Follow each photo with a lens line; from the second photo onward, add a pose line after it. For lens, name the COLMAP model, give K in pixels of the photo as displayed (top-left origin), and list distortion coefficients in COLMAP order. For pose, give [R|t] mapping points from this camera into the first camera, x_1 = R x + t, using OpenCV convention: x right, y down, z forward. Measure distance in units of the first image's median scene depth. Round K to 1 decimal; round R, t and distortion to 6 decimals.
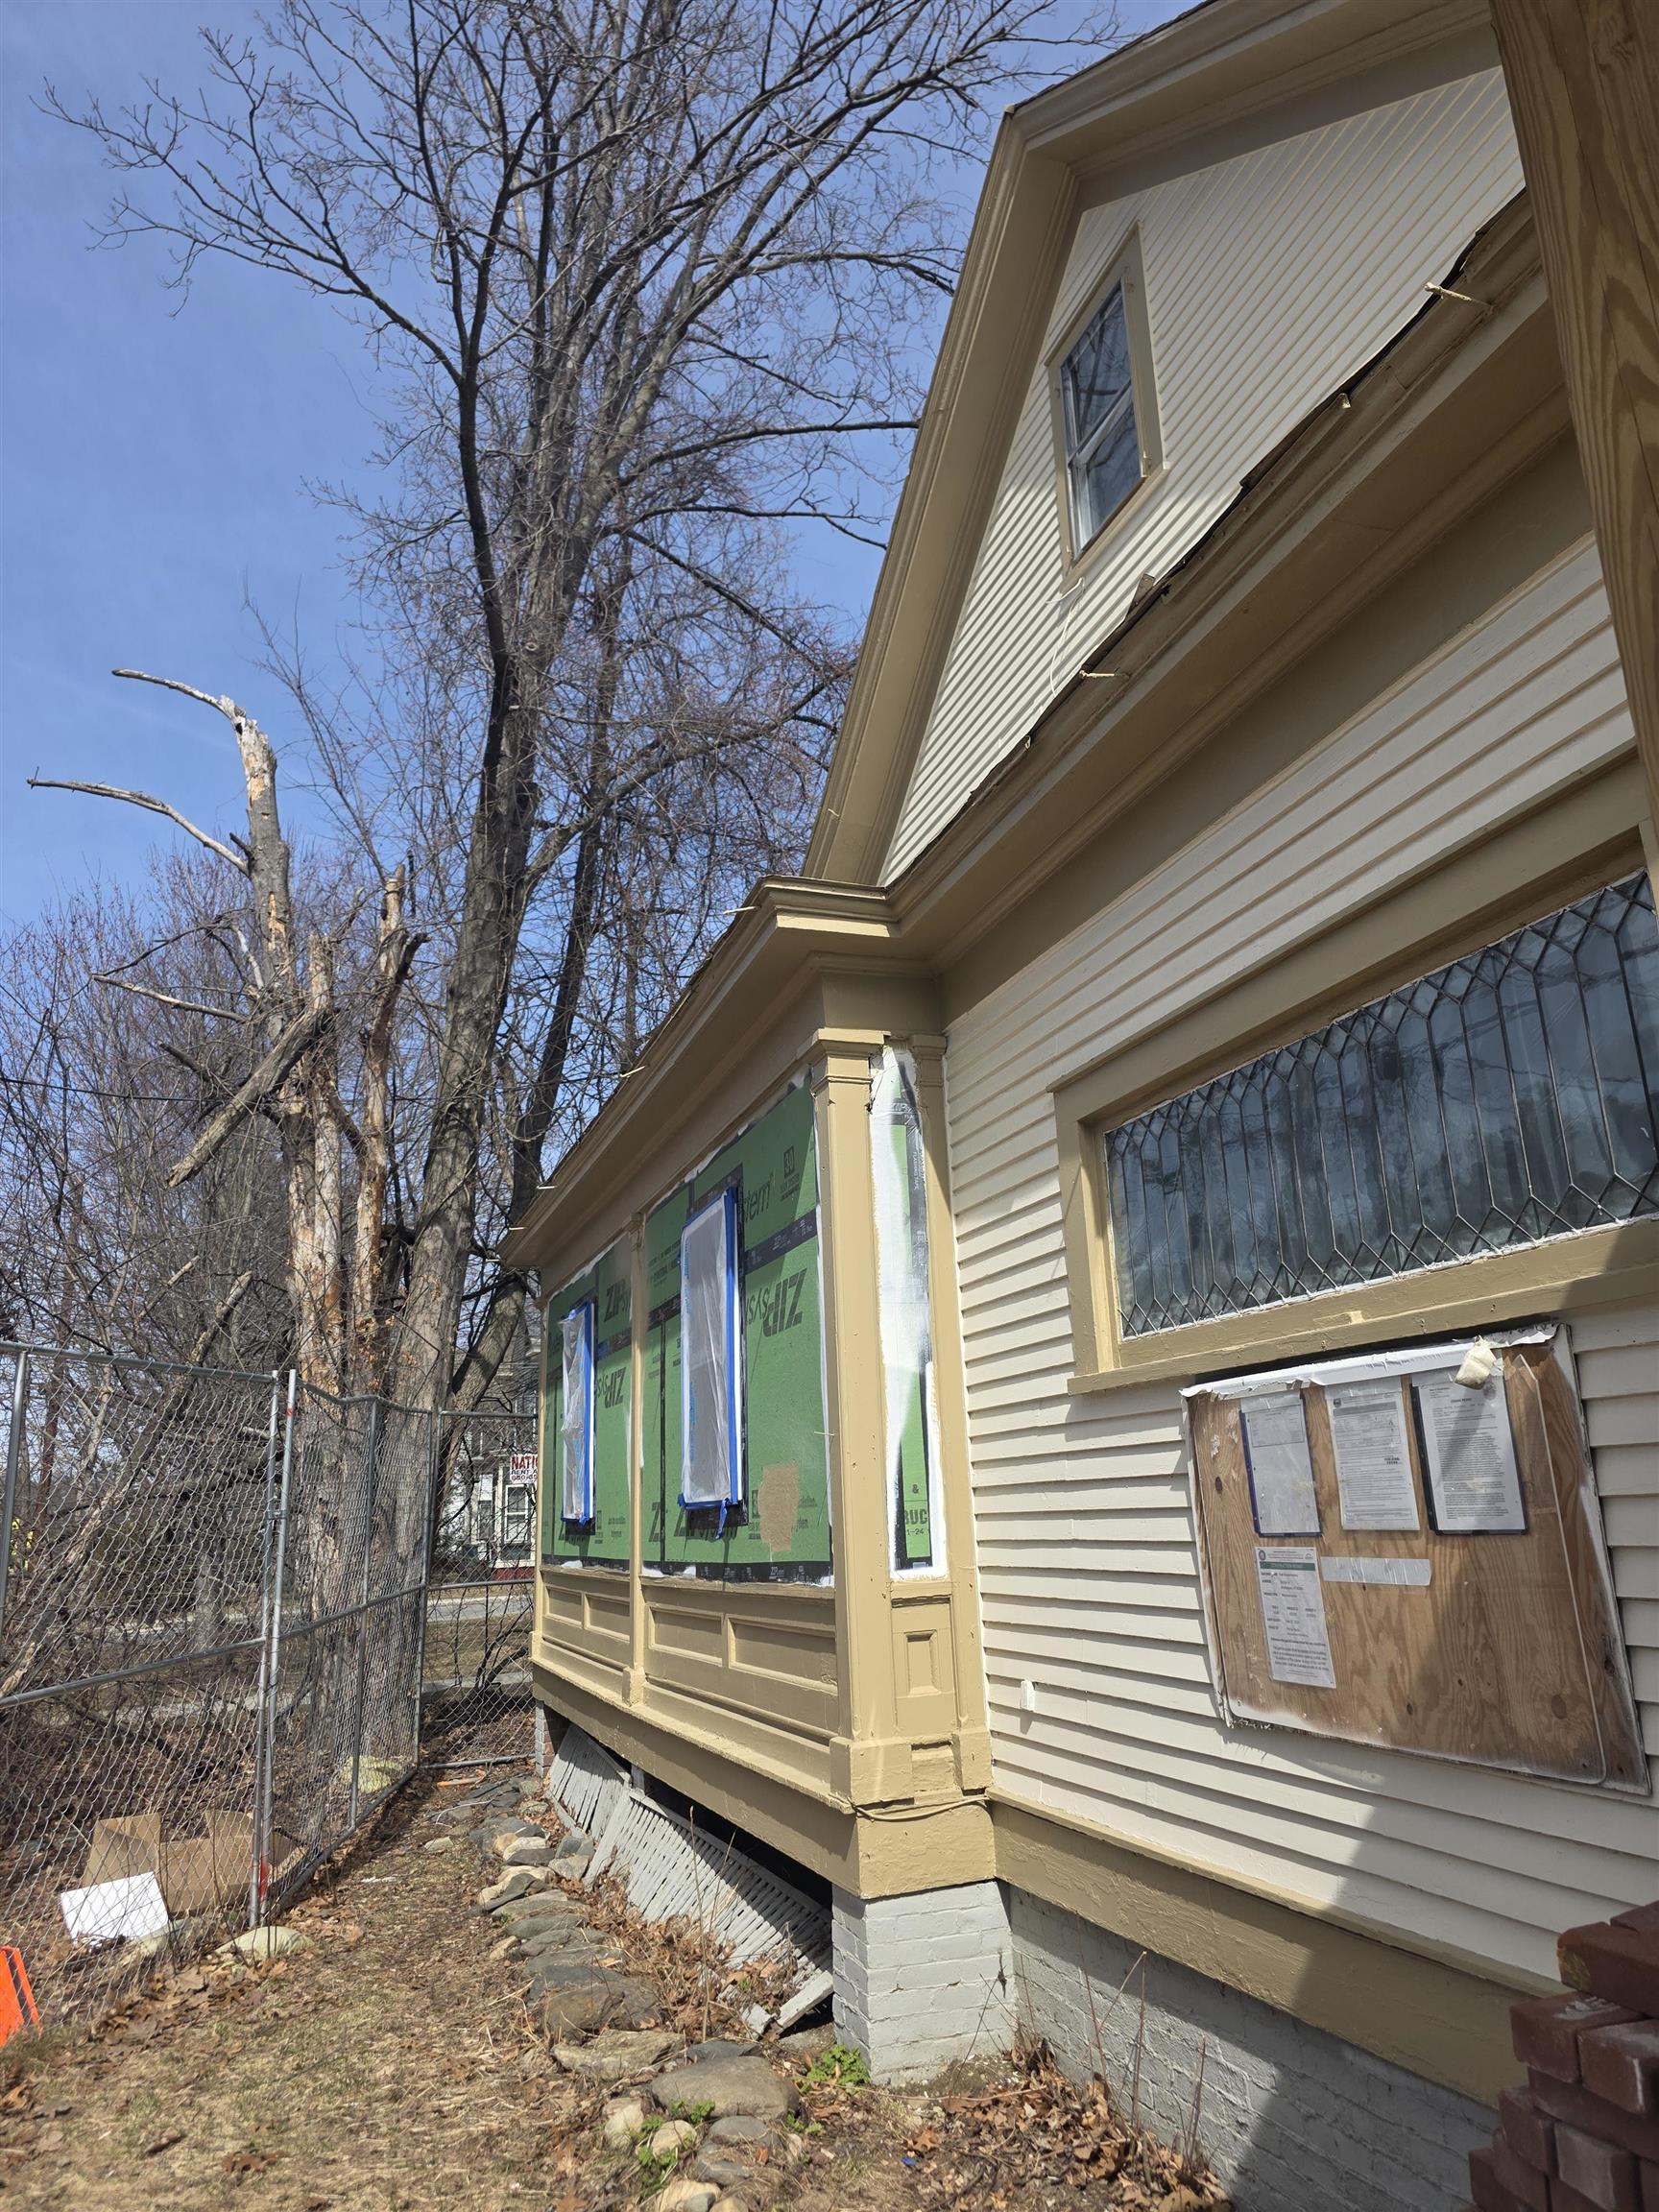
lens RADIAL K [[1472.6, 0, 829.5], [0, 1472.6, 1106.0], [0, 0, 1]] dist [0.075312, -0.090313]
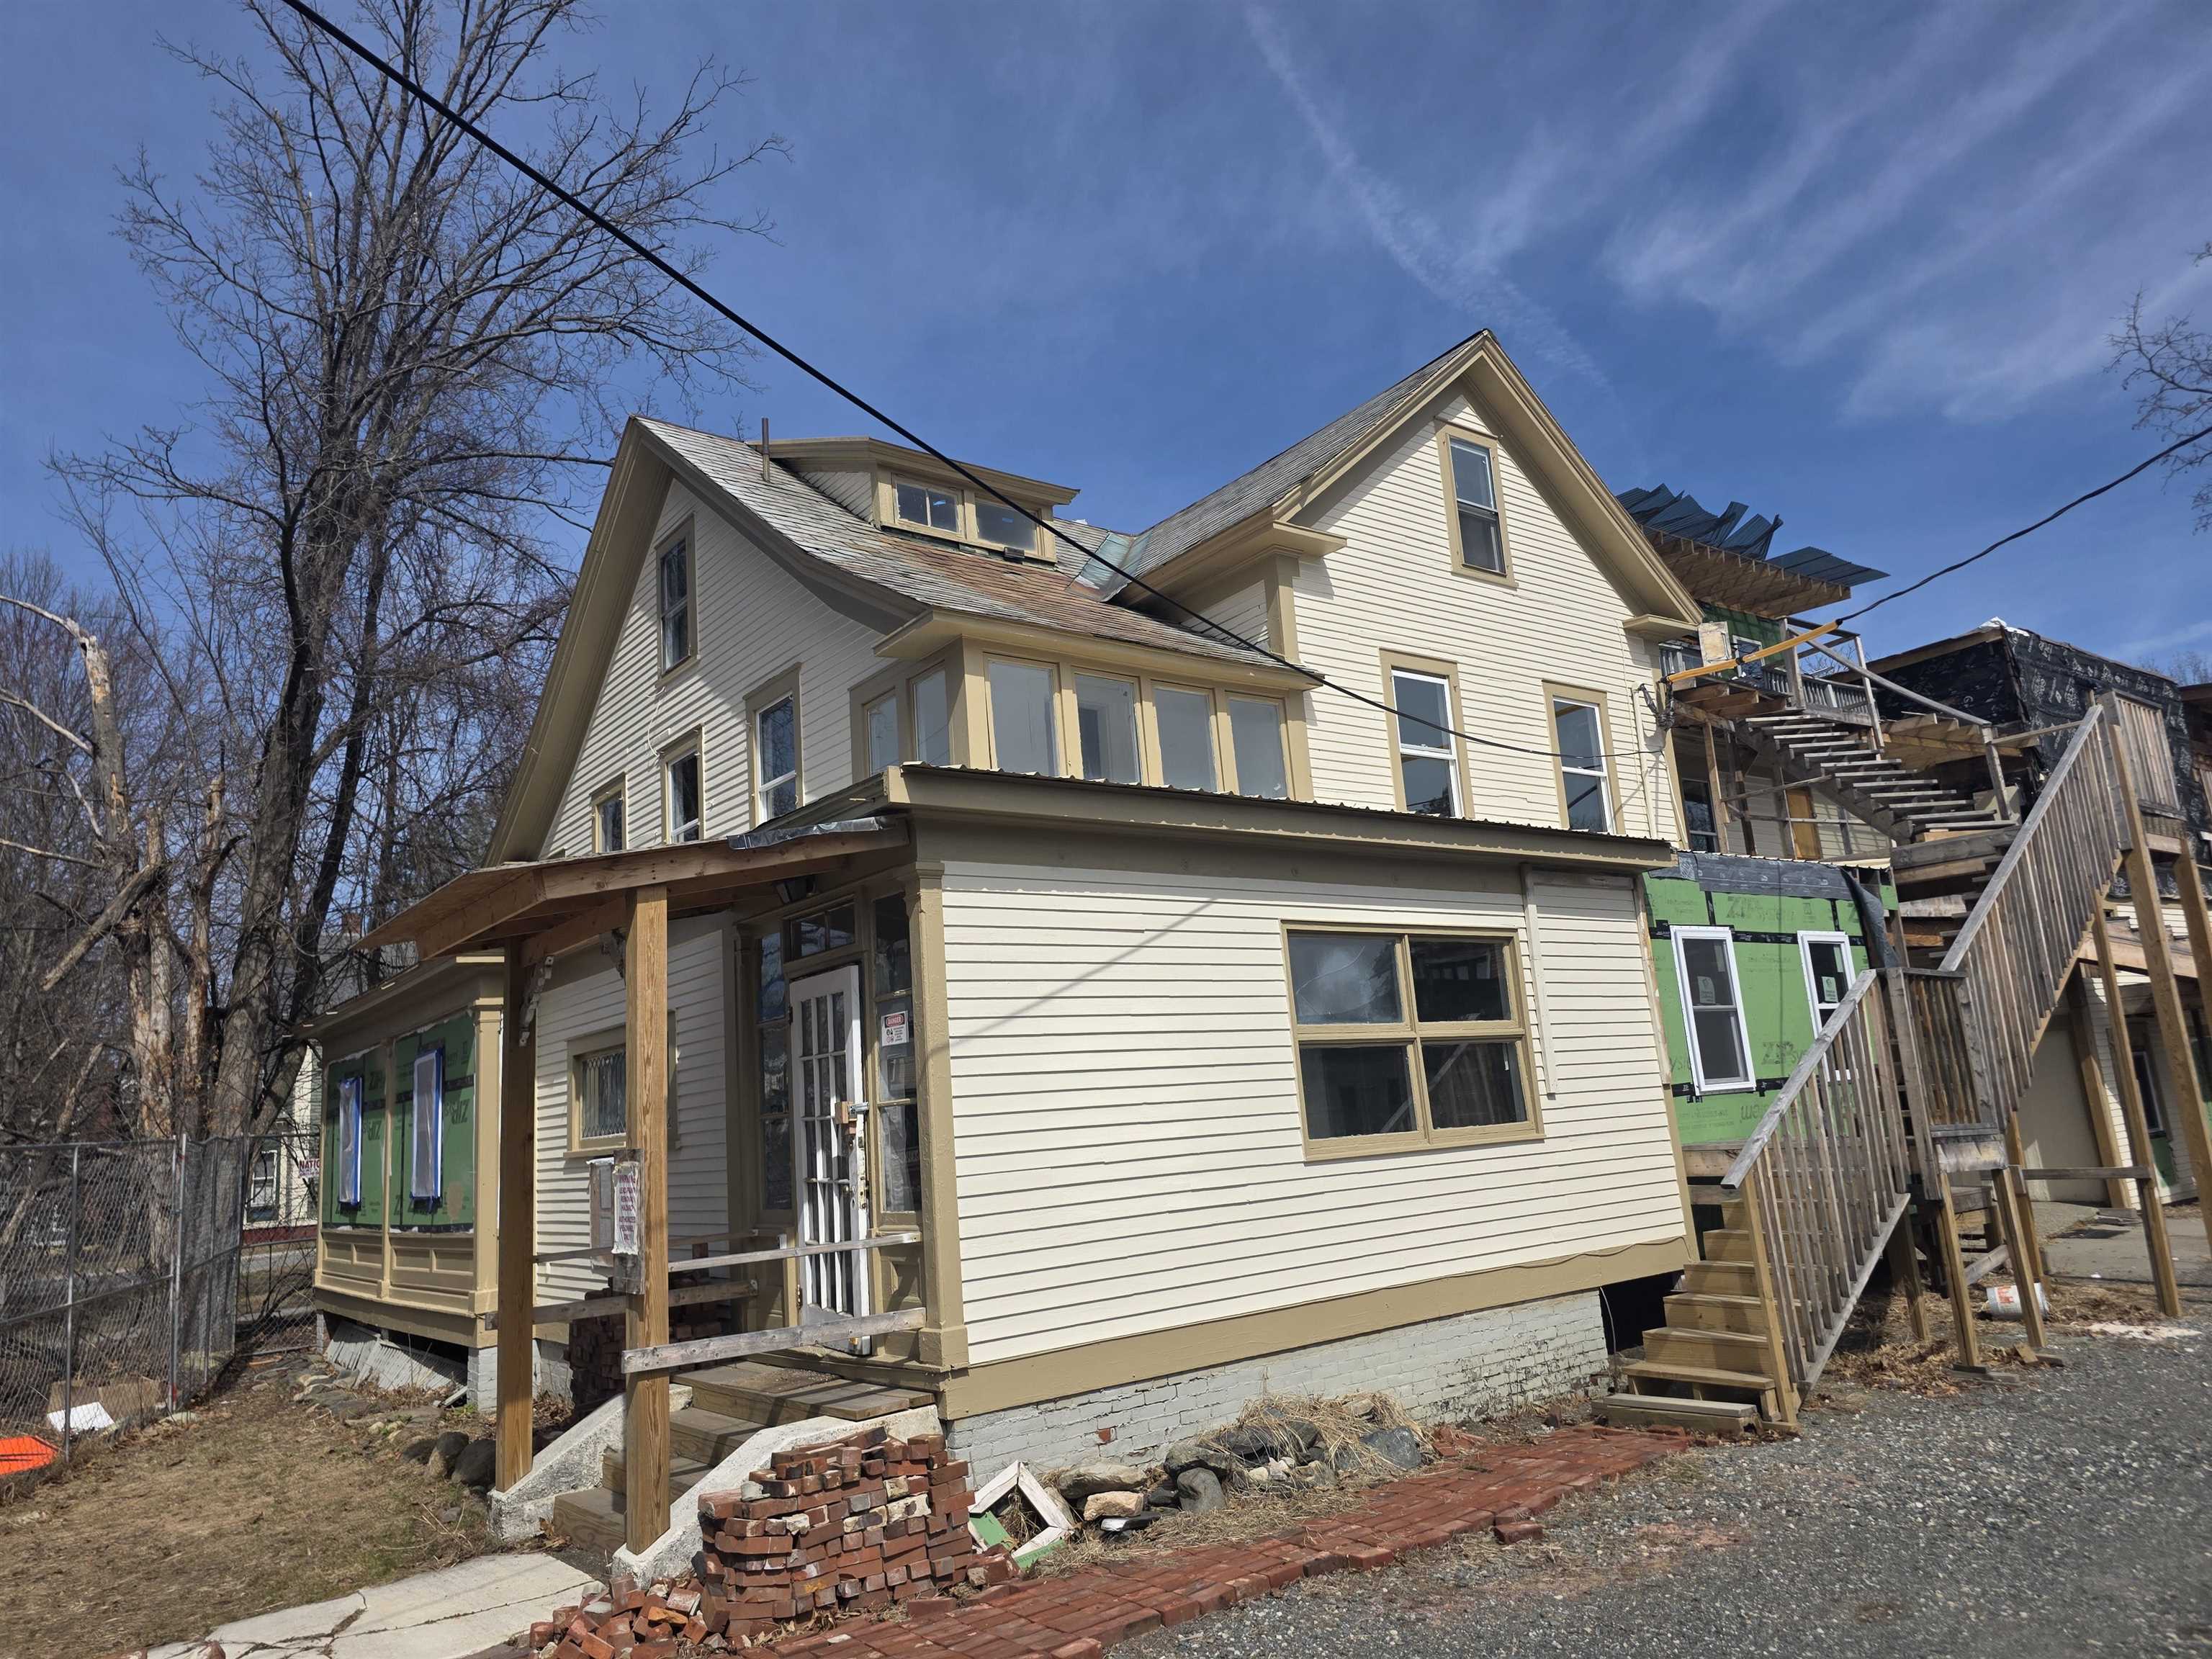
lens RADIAL K [[1482.5, 0, 1106.0], [0, 1482.5, 829.5], [0, 0, 1]] dist [0.045496, -0.047601]
pose [[0.951258, 0.026329, 0.307272, 0.123732], [-0.044960, 0.997544, 0.053711, -0.293403], [-0.305103, -0.064908, 0.950105, -0.914399]]
